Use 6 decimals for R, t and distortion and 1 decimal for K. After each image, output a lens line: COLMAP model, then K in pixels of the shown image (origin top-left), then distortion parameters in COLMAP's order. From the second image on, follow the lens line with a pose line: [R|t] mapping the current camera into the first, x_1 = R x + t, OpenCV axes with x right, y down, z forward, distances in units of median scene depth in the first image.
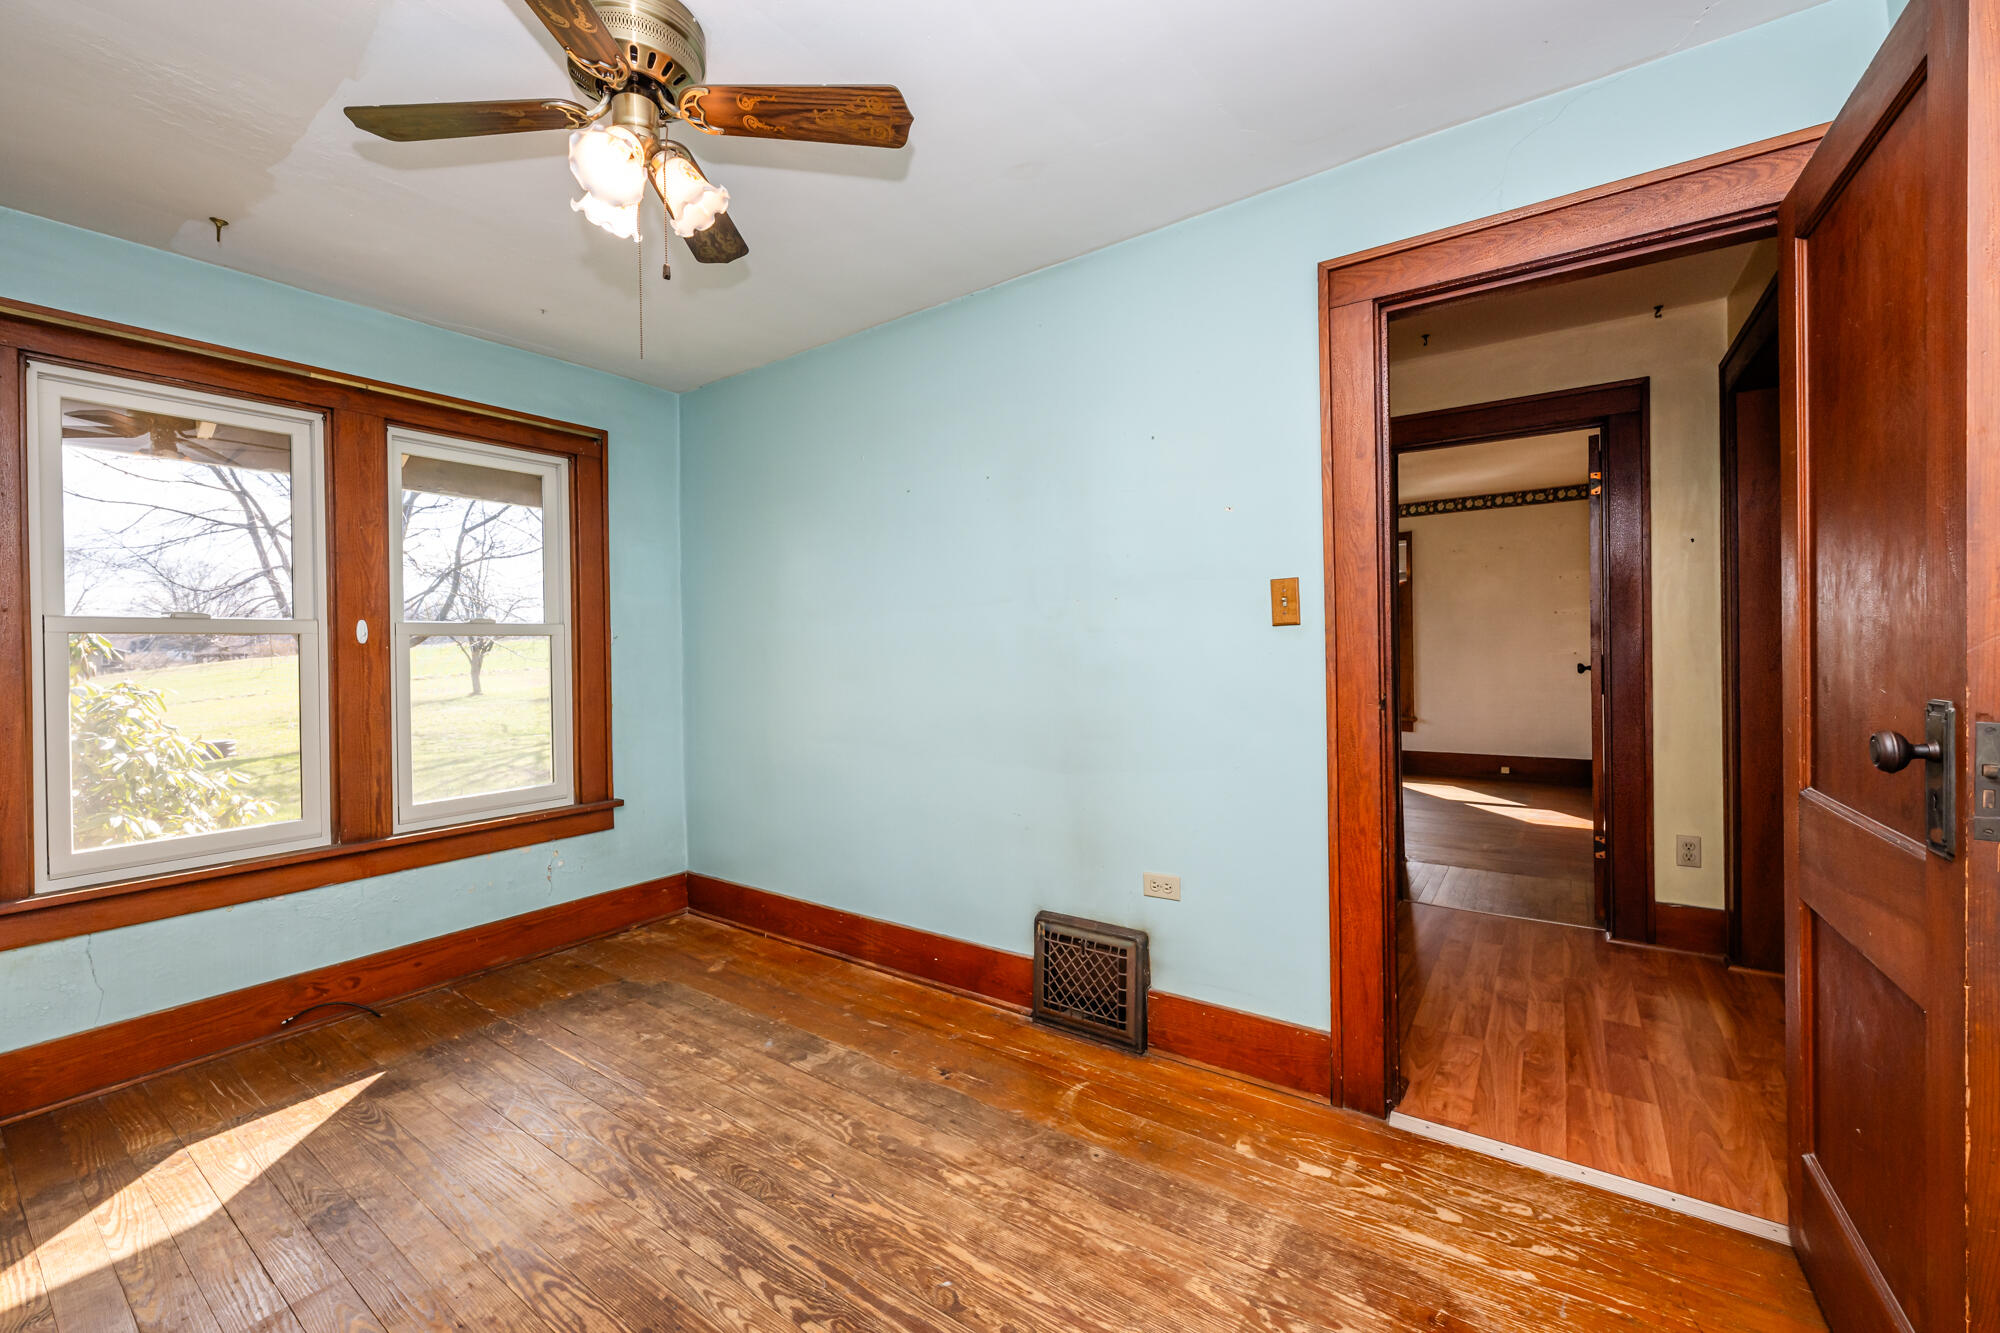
lens RADIAL K [[785.2, 0, 1003.3], [0, 785.2, 656.4], [0, 0, 1]] dist [-0.010067, -0.000036]
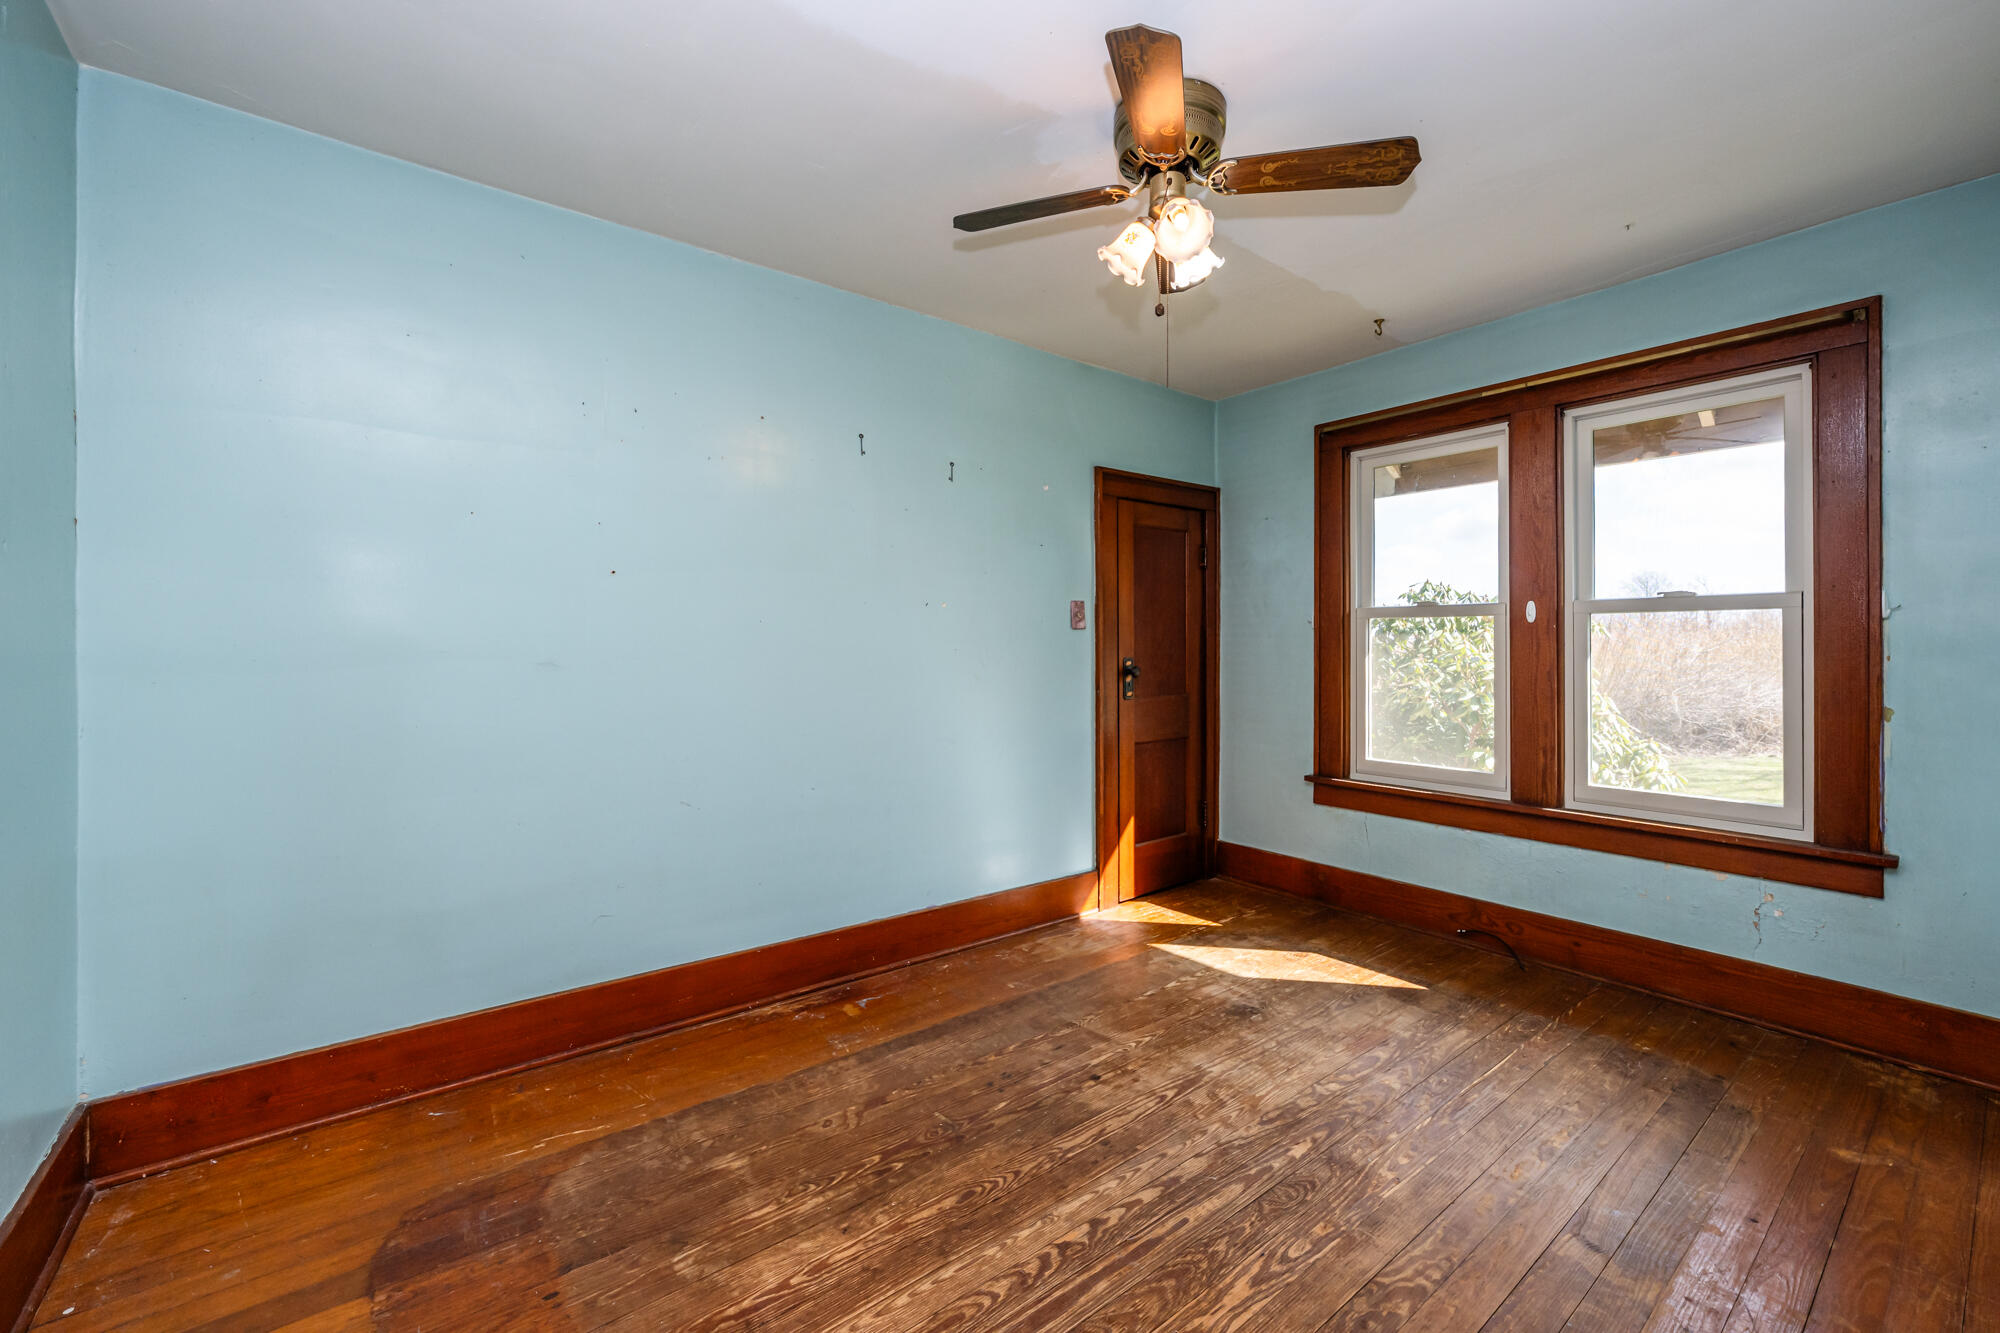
lens RADIAL K [[776.8, 0, 995.9], [0, 776.8, 642.1], [0, 0, 1]] dist [0.014078, -0.000017]
pose [[-0.266656, 0.018878, -0.963607, 0.546489], [-0.004024, 0.999778, 0.020700, -0.011347], [0.963783, 0.009397, -0.266521, 0.735789]]
